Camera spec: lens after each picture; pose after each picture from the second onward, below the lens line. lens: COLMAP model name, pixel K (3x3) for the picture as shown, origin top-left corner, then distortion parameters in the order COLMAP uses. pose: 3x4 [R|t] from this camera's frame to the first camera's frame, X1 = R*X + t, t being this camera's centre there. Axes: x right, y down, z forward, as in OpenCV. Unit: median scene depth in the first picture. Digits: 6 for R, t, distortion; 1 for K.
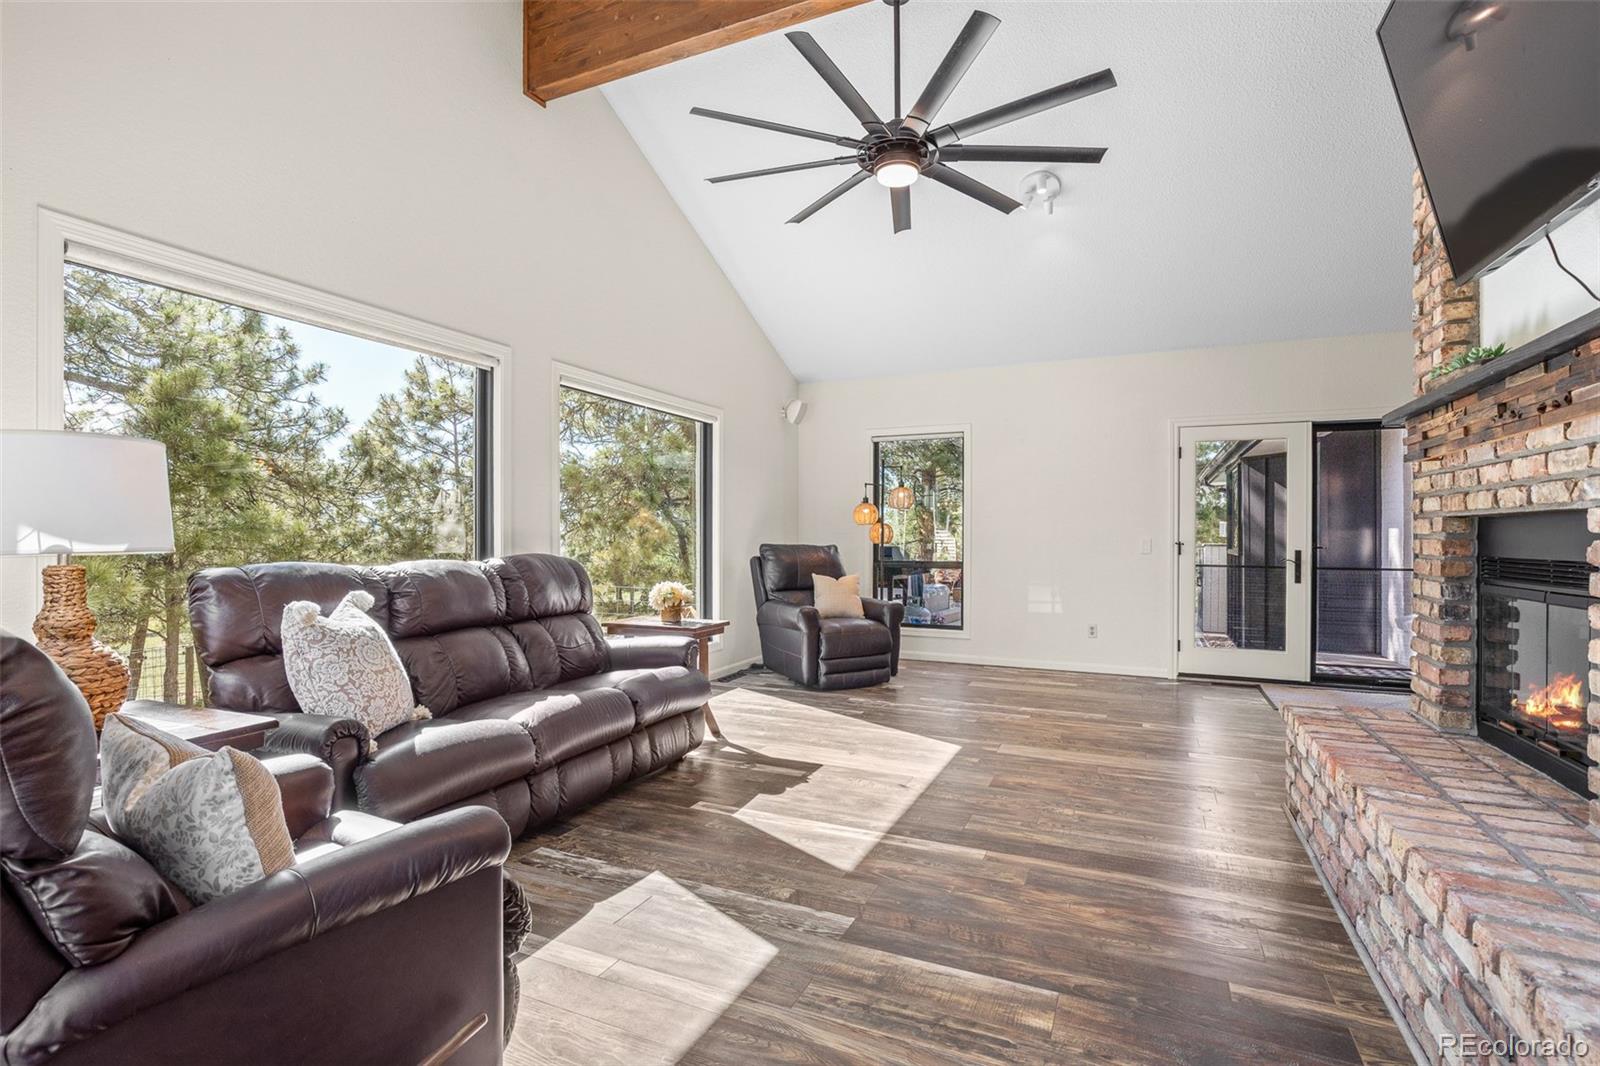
lens RADIAL K [[734.2, 0, 801.8], [0, 734.2, 538.3], [0, 0, 1]] dist [-0.021288, 0.006732]
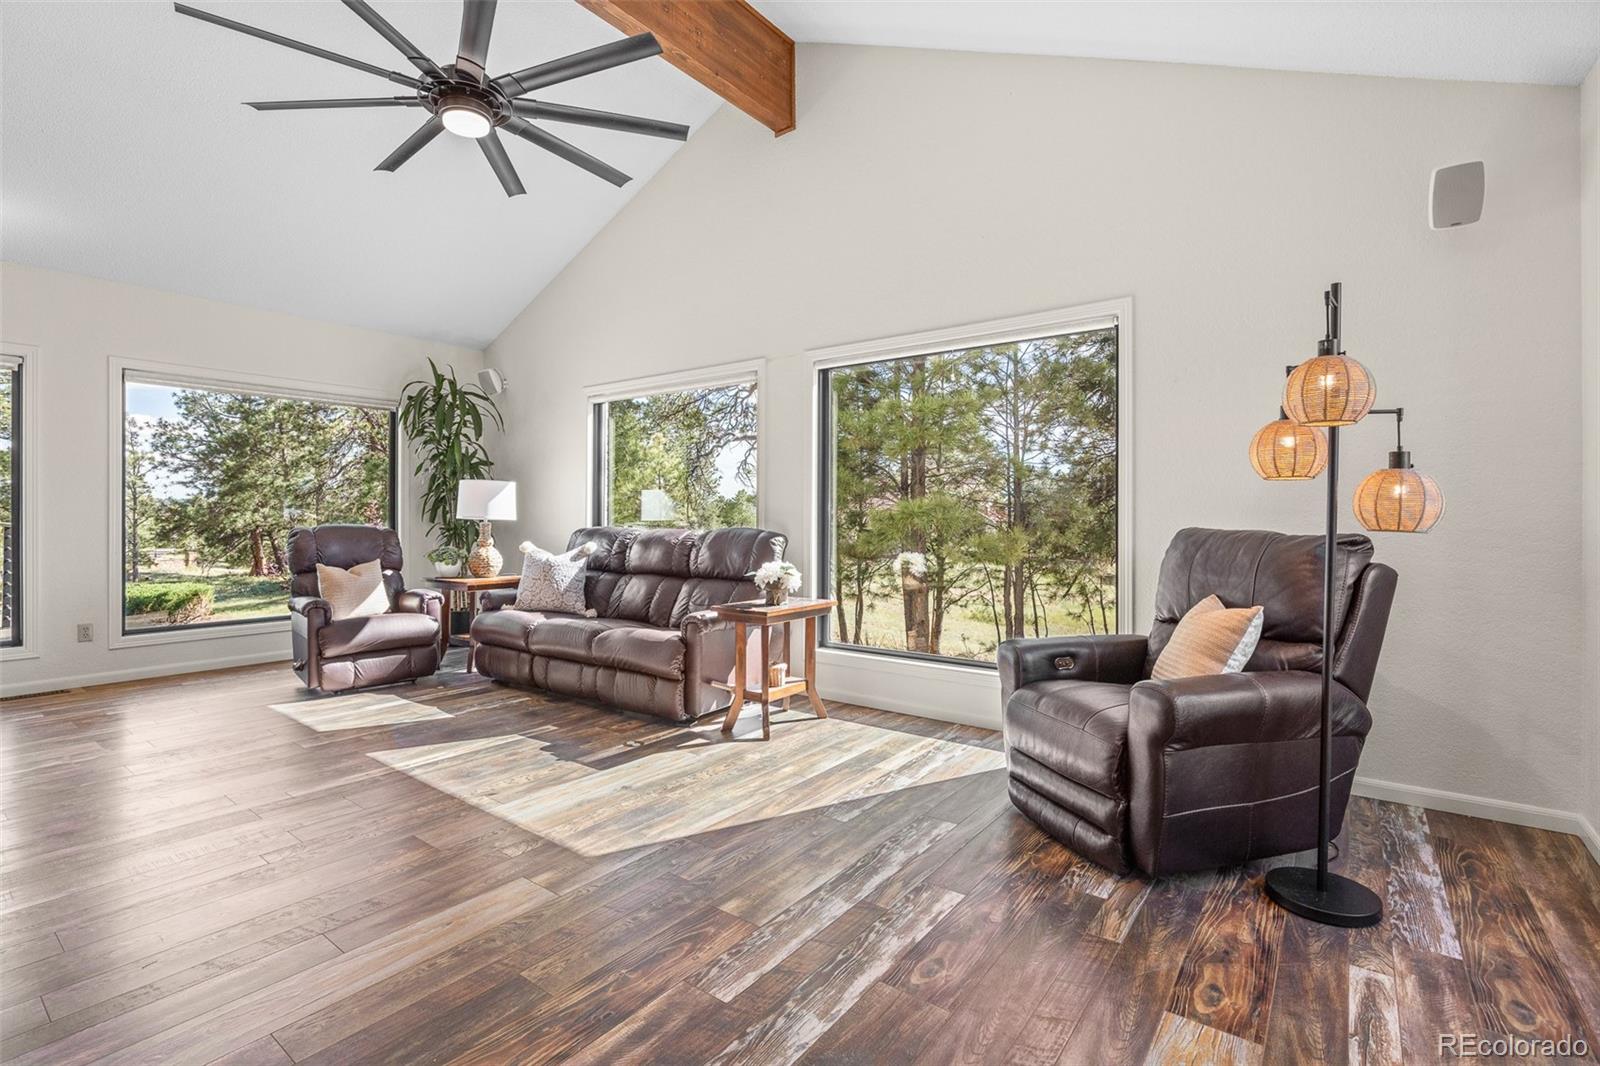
lens RADIAL K [[734.2, 0, 810.6], [0, 734.2, 518.1], [0, 0, 1]] dist [-0.021288, 0.006732]
pose [[-0.201568, -0.003013, -0.979470, 0.876001], [-0.006242, 0.999979, -0.001791, 0.005472], [0.979455, 0.005753, -0.201582, 1.482028]]
